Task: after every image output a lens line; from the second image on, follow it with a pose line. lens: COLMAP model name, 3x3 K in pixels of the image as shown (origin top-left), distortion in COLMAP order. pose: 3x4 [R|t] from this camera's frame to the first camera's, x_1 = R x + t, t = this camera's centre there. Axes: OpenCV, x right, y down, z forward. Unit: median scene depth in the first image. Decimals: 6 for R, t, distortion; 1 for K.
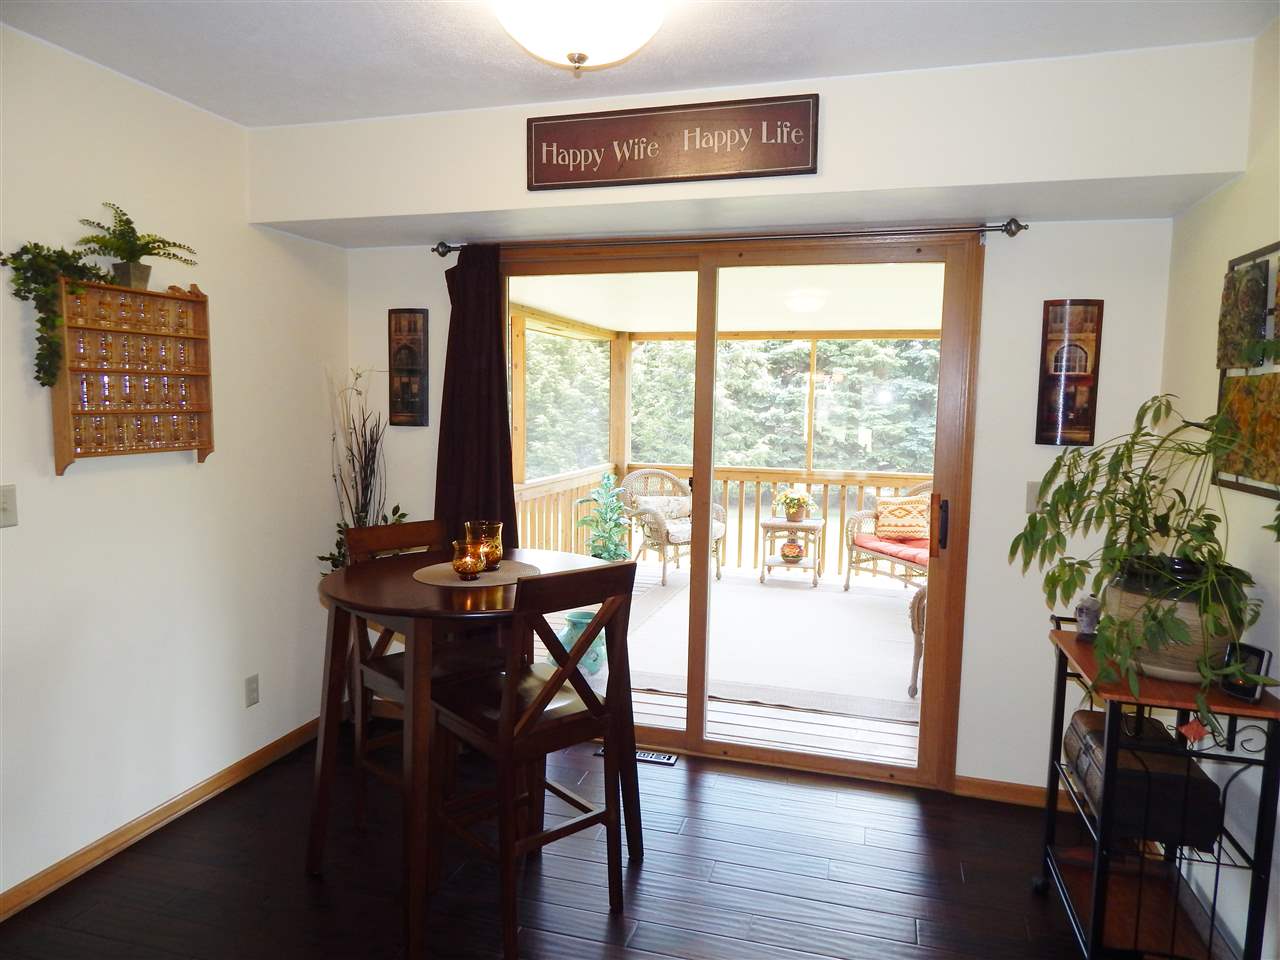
lens RADIAL K [[839.6, 0, 636.6], [0, 839.6, 488.3], [0, 0, 1]] dist [0.005047, -0.009409]
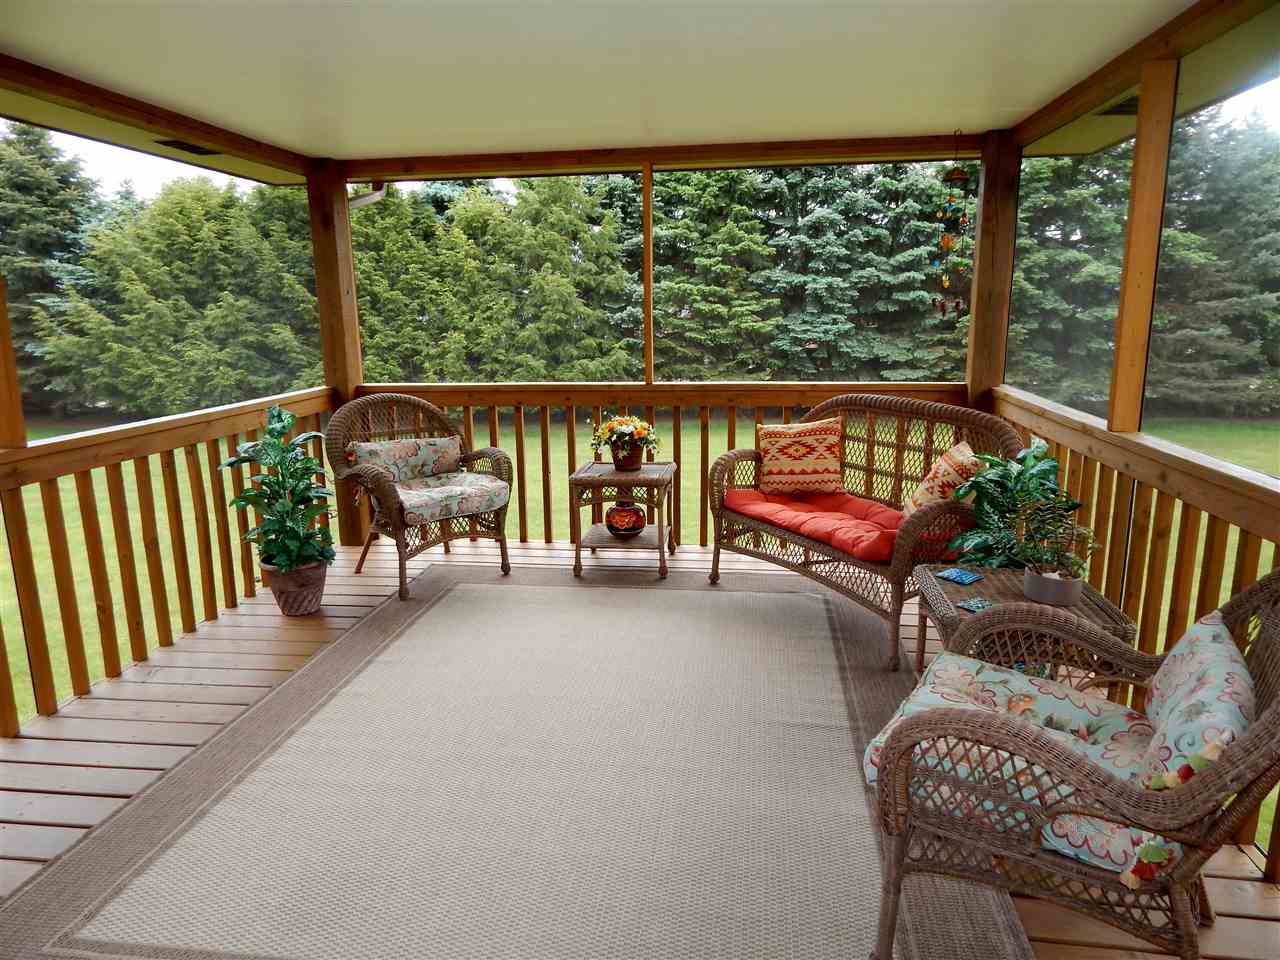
lens RADIAL K [[839.6, 0, 638.6], [0, 839.6, 492.1], [0, 0, 1]] dist [0.005047, -0.009409]
pose [[0.987174, -0.062671, 0.146830, 0.032535], [0.046017, 0.992392, 0.114196, -0.004393], [-0.152869, -0.105975, 0.982548, 0.123152]]
